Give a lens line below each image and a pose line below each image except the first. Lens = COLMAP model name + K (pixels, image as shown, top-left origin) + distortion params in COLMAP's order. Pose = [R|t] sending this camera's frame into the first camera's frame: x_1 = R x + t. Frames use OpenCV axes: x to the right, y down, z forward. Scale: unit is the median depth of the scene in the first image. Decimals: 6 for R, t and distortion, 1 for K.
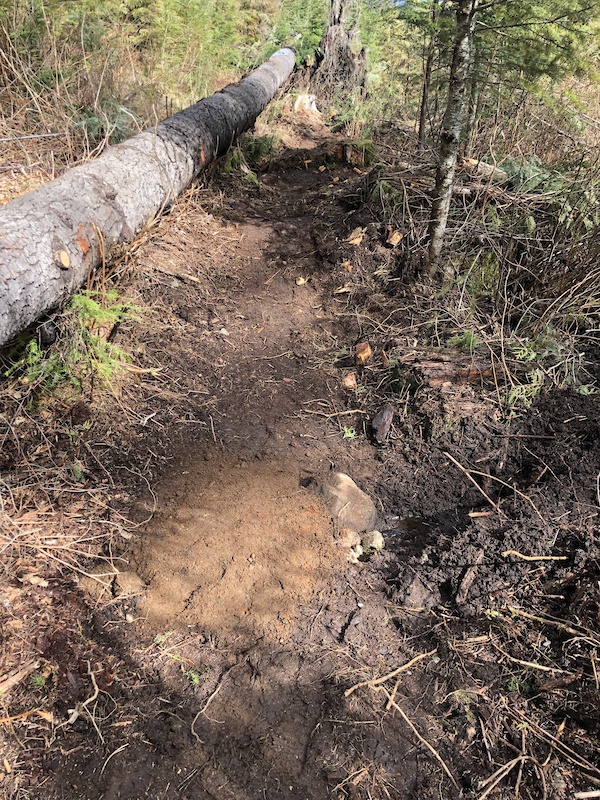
lens RADIAL K [[658.3, 0, 299.1], [0, 658.3, 396.8], [0, 0, 1]] dist [0.012841, 0.015503]
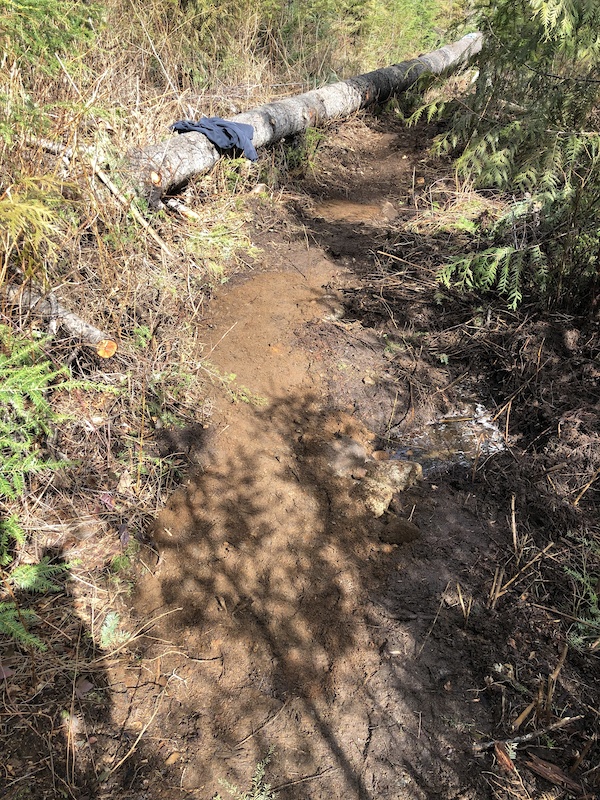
lens RADIAL K [[658.3, 0, 302.6], [0, 658.3, 402.2], [0, 0, 1]] dist [0.012841, 0.015503]
pose [[0.957904, 0.141953, -0.249537, 0.296151], [-0.134238, 0.989798, 0.047760, 0.484179], [0.253770, -0.012252, 0.967187, -1.001139]]
